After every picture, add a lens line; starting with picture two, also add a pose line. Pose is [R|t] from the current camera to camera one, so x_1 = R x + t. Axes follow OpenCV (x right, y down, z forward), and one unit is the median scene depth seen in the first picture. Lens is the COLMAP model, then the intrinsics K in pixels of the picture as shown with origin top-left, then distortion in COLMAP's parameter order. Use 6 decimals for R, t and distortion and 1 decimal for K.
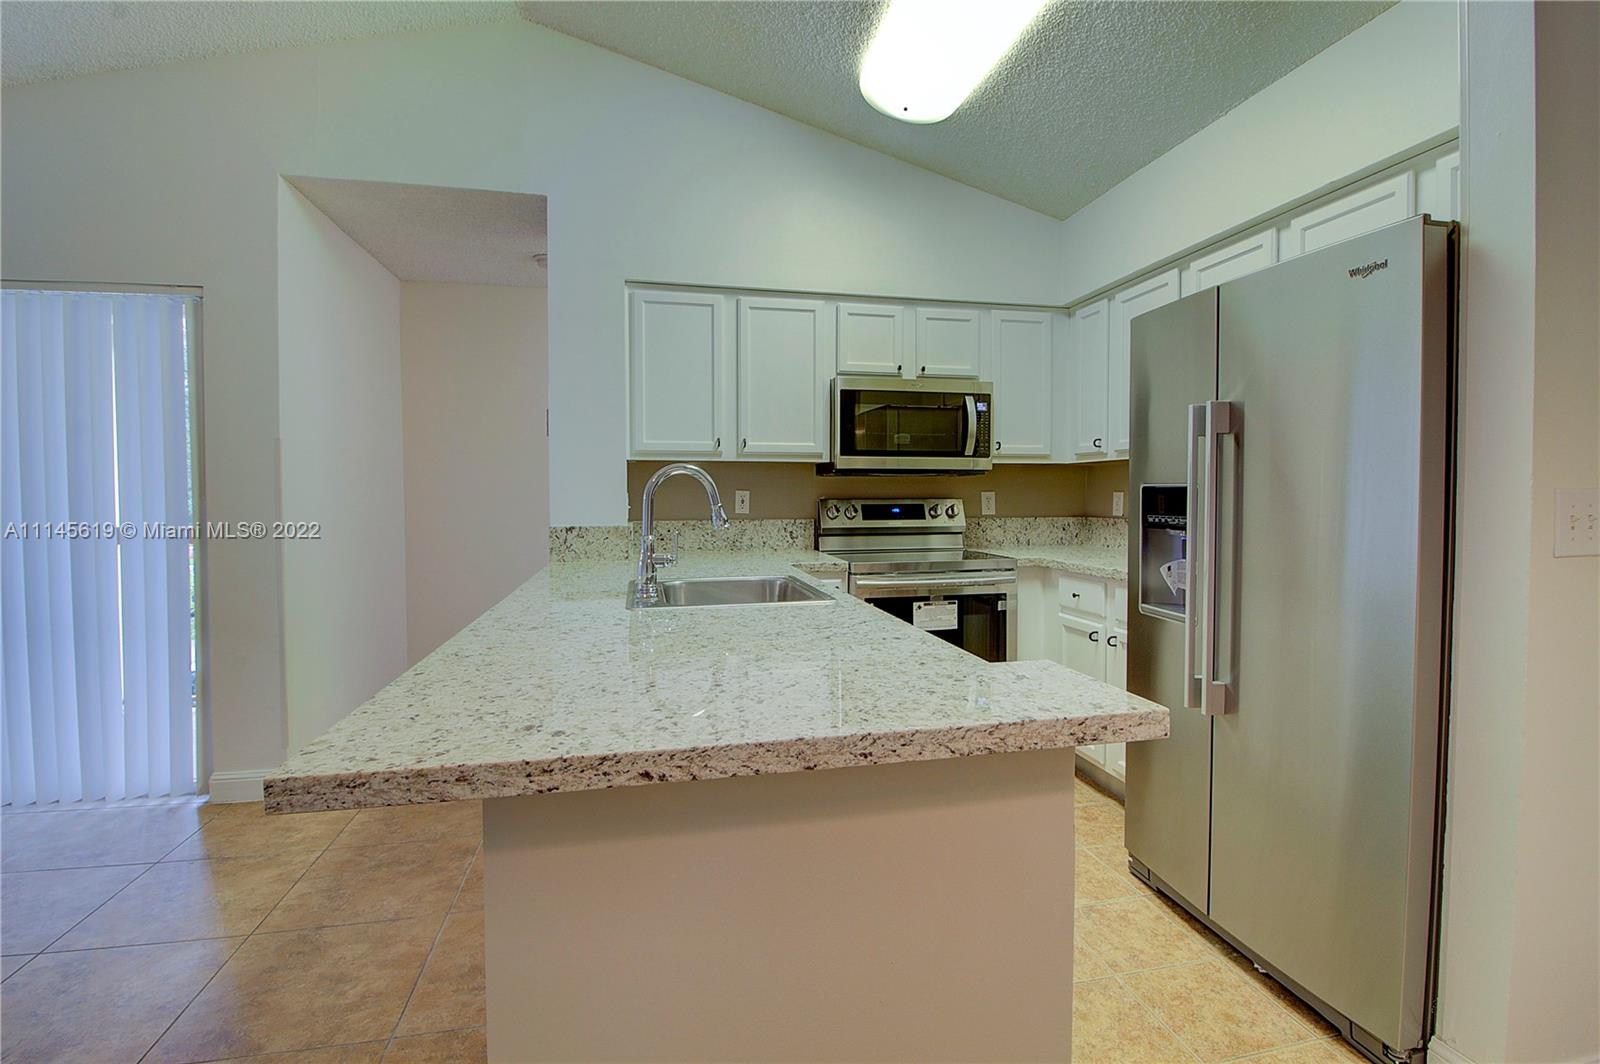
lens RADIAL K [[737.6, 0, 806.4], [0, 737.6, 515.7], [0, 0, 1]] dist [-0.000254, -0.012572]
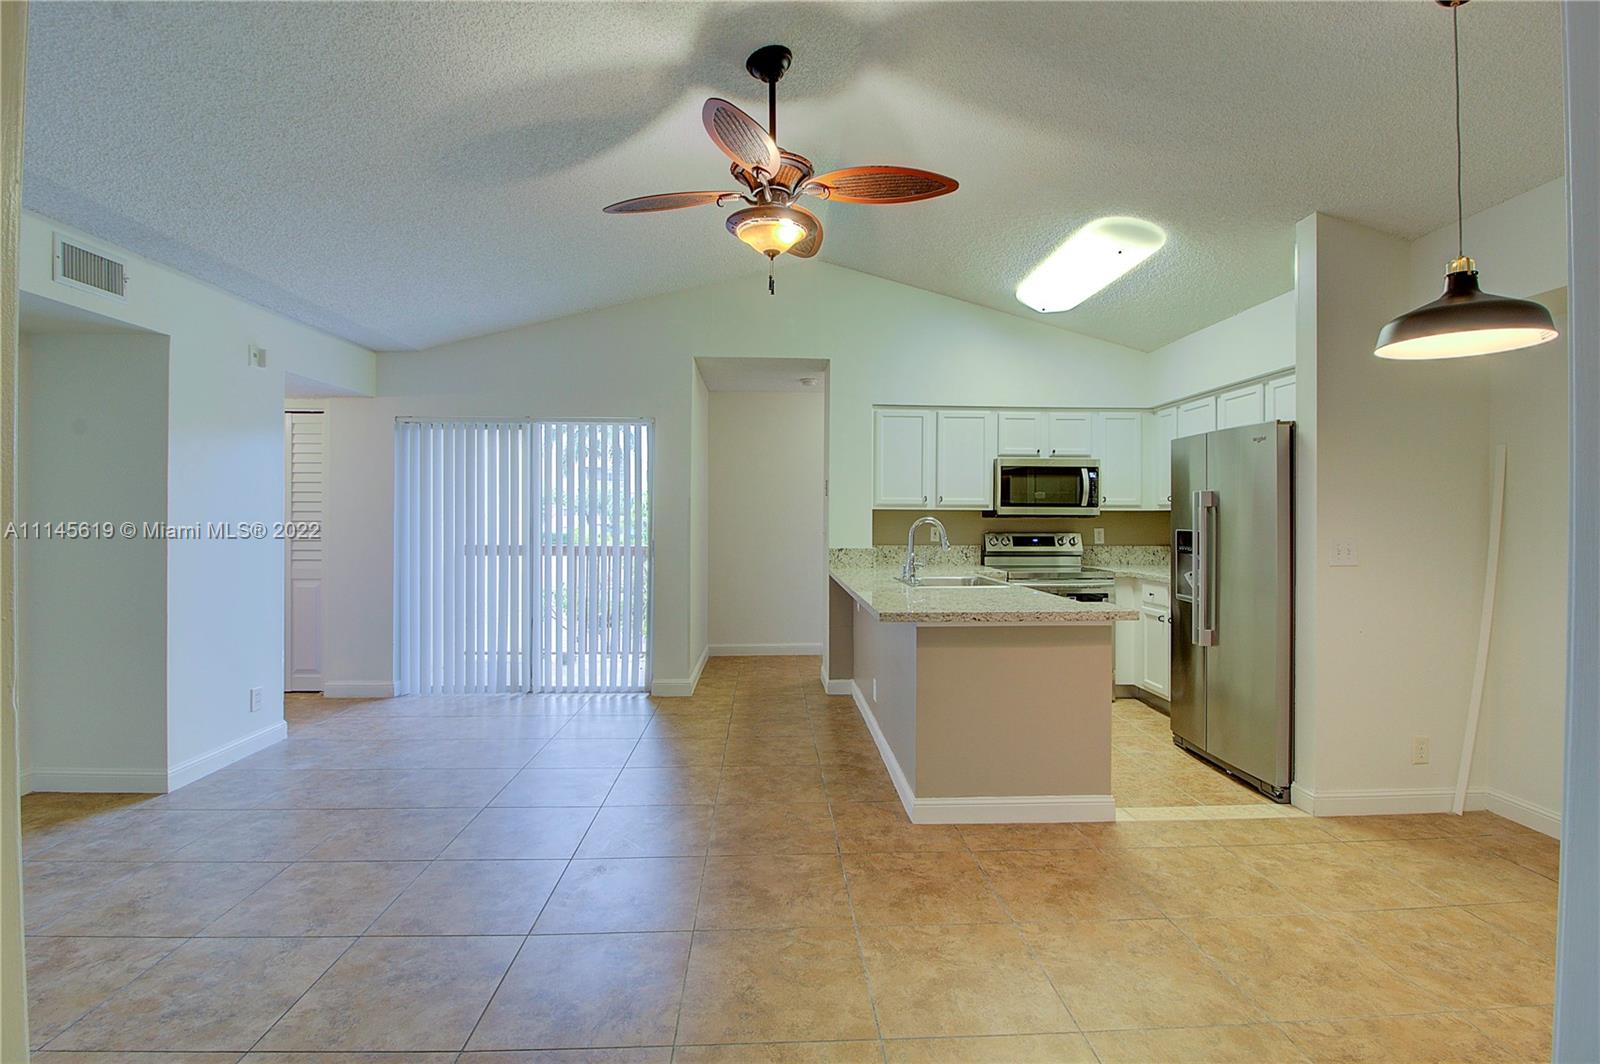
lens RADIAL K [[736.5, 0, 805.4], [0, 736.5, 515.0], [0, 0, 1]] dist [0.001221, -0.013458]
pose [[0.986329, 0.005299, -0.164705, -0.110572], [-0.010730, 0.999427, -0.032104, -0.006248], [0.164441, 0.033433, 0.985820, -0.667120]]
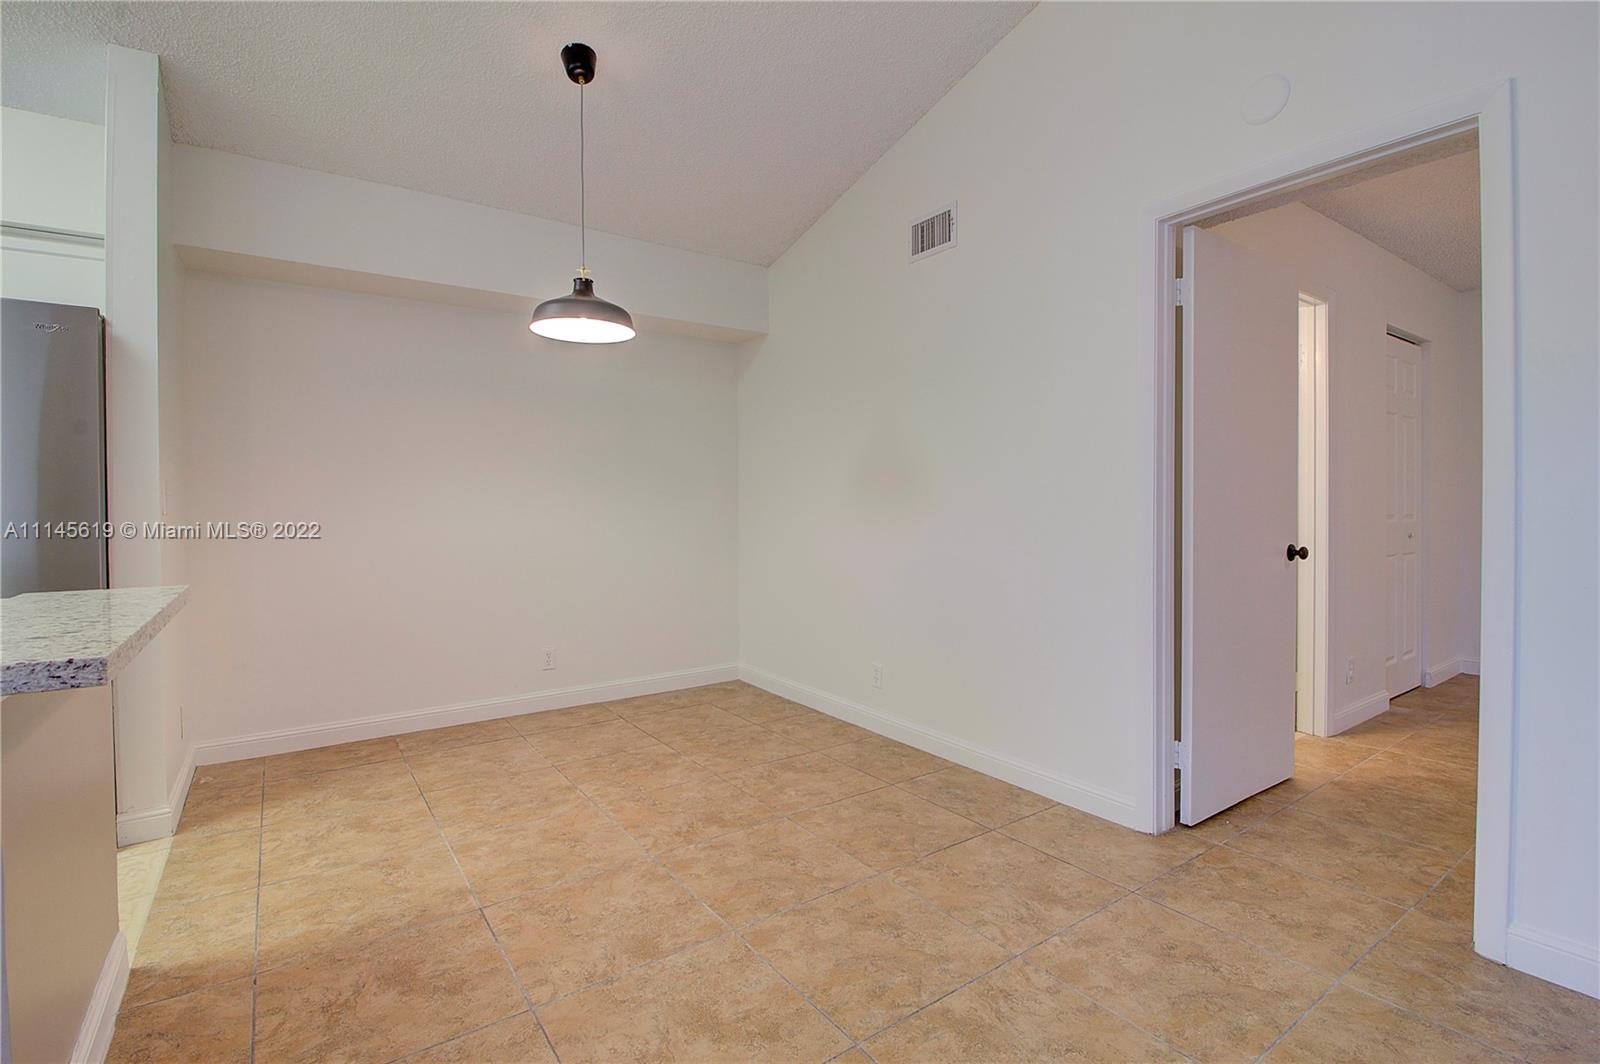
lens RADIAL K [[737.6, 0, 806.4], [0, 737.6, 515.7], [0, 0, 1]] dist [-0.000254, -0.012572]
pose [[-0.390521, -0.008561, 0.920554, -0.542269], [0.034605, 0.999114, 0.023972, 0.028216], [-0.919943, 0.041217, -0.389879, 0.082108]]
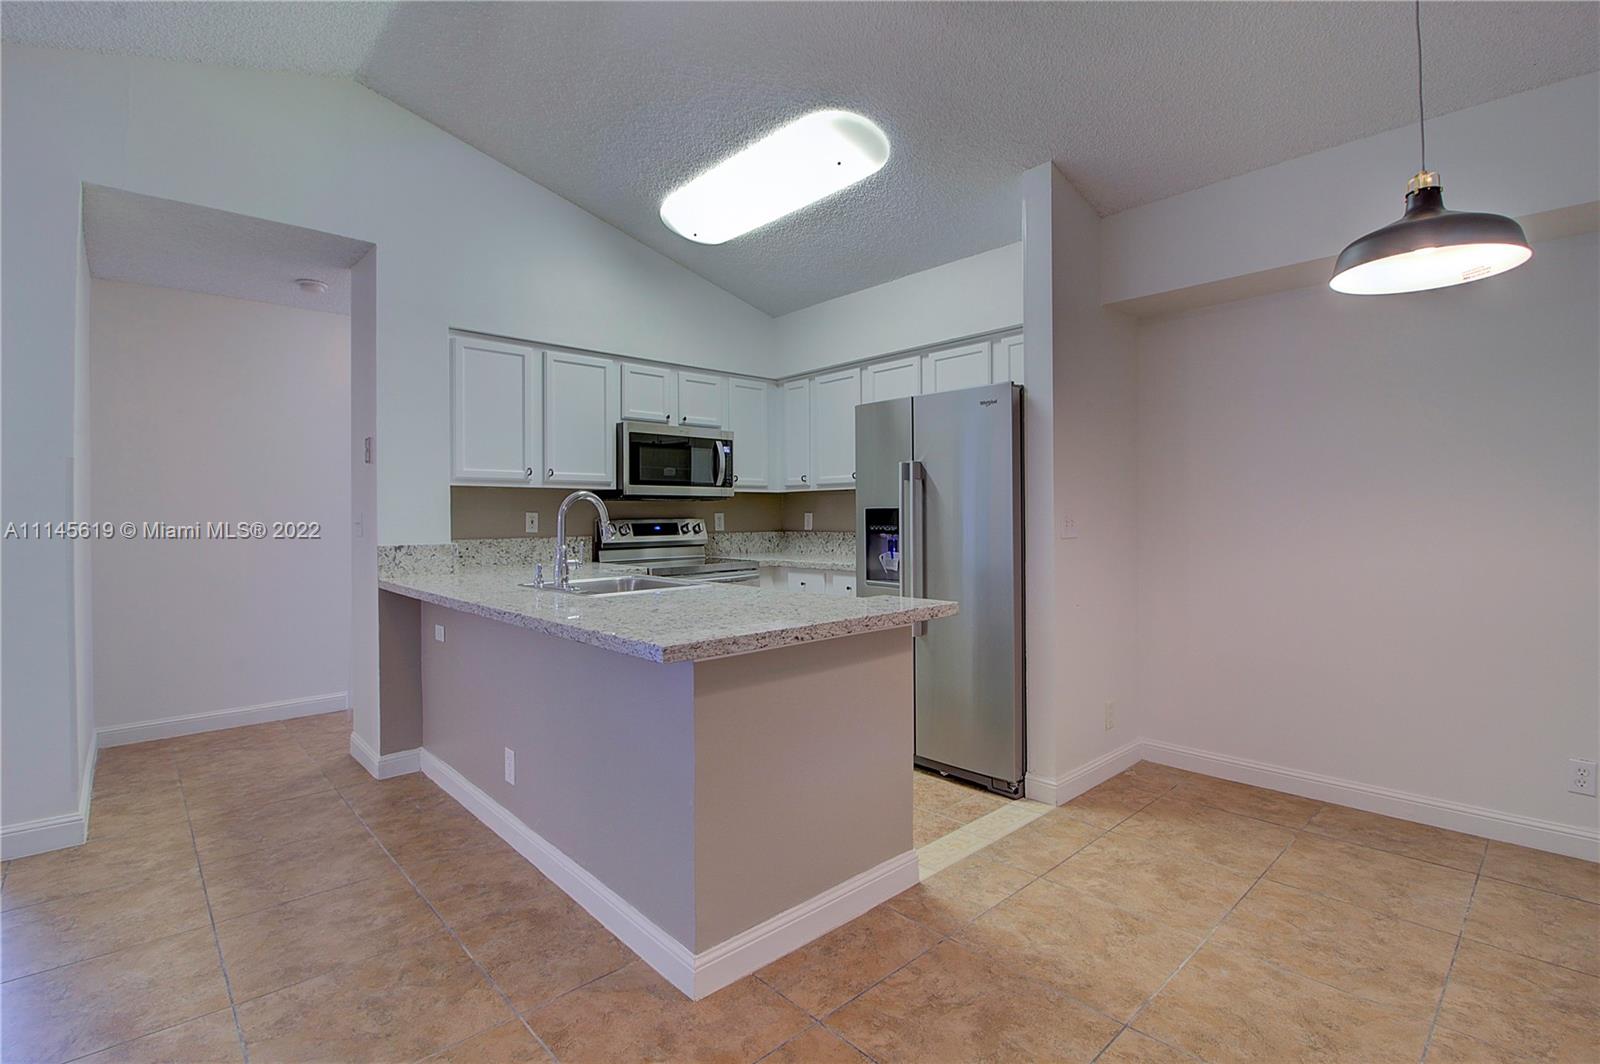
lens RADIAL K [[737.6, 0, 806.4], [0, 737.6, 515.7], [0, 0, 1]] dist [-0.000254, -0.012572]
pose [[0.862268, -0.004833, 0.506429, -0.329283], [0.021119, 0.999428, -0.026421, 0.011434], [-0.506011, 0.033477, 0.861877, -0.233764]]
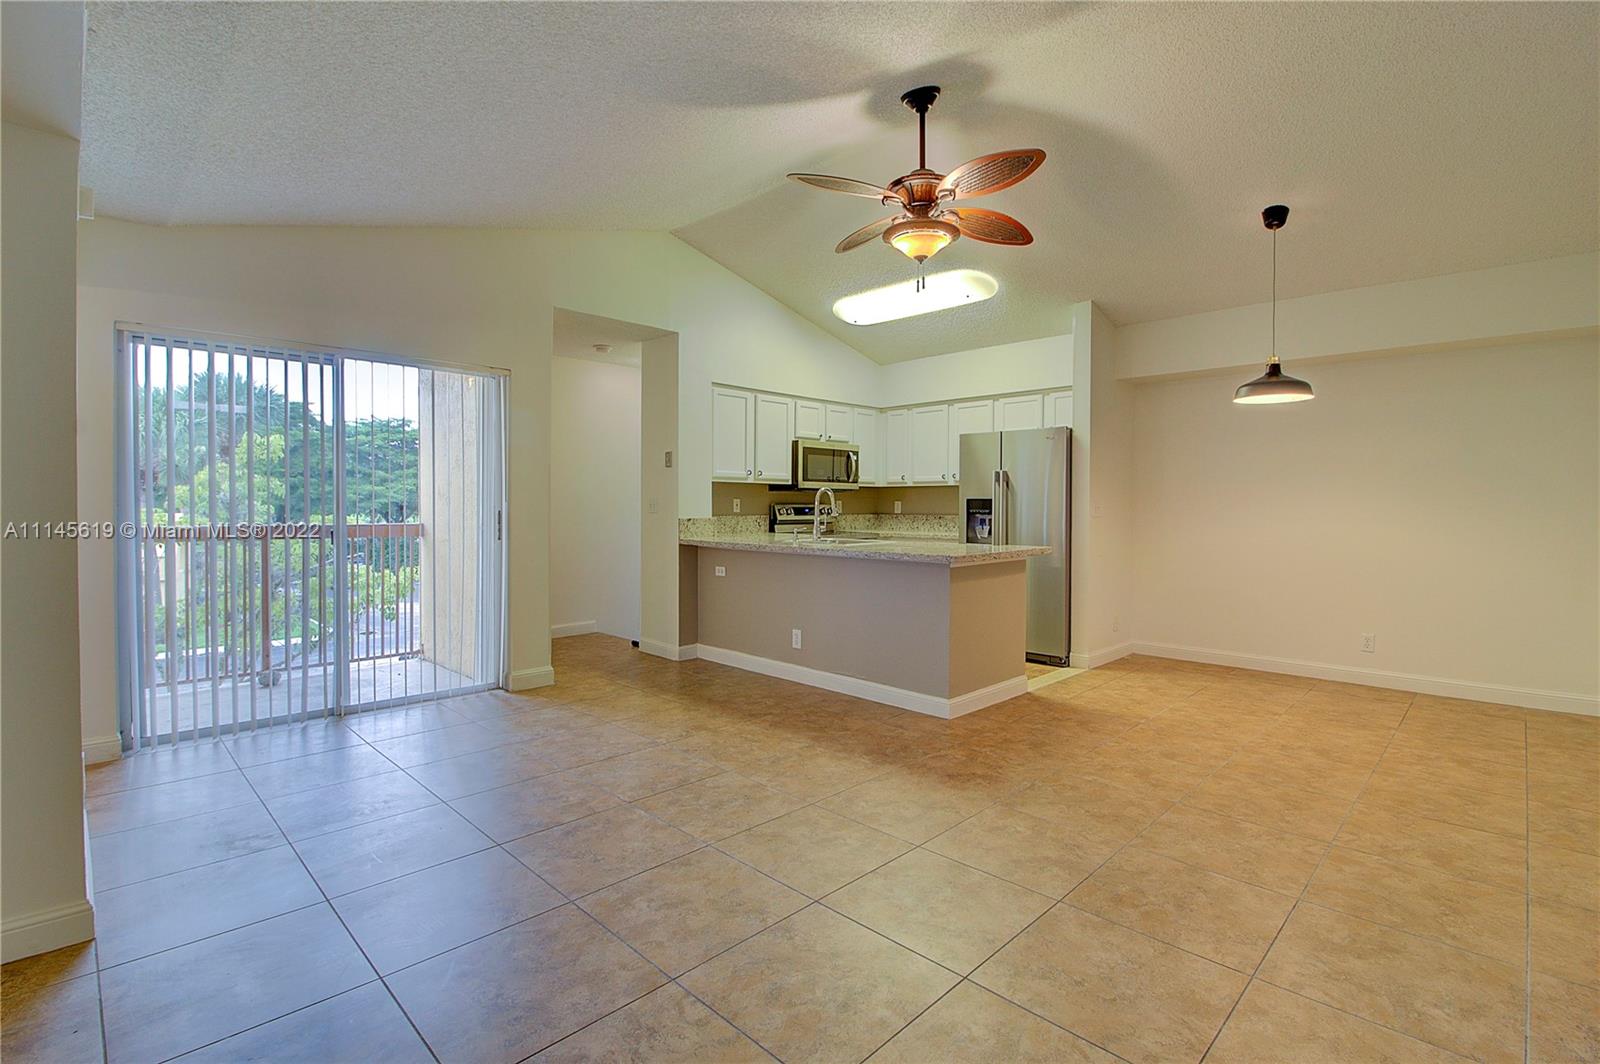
lens RADIAL K [[736.5, 0, 805.4], [0, 736.5, 515.0], [0, 0, 1]] dist [0.001221, -0.013458]
pose [[0.840187, -0.003245, 0.542286, -0.980545], [0.011629, 0.999860, -0.012033, 0.029516], [-0.542171, 0.016416, 0.840108, -0.605695]]
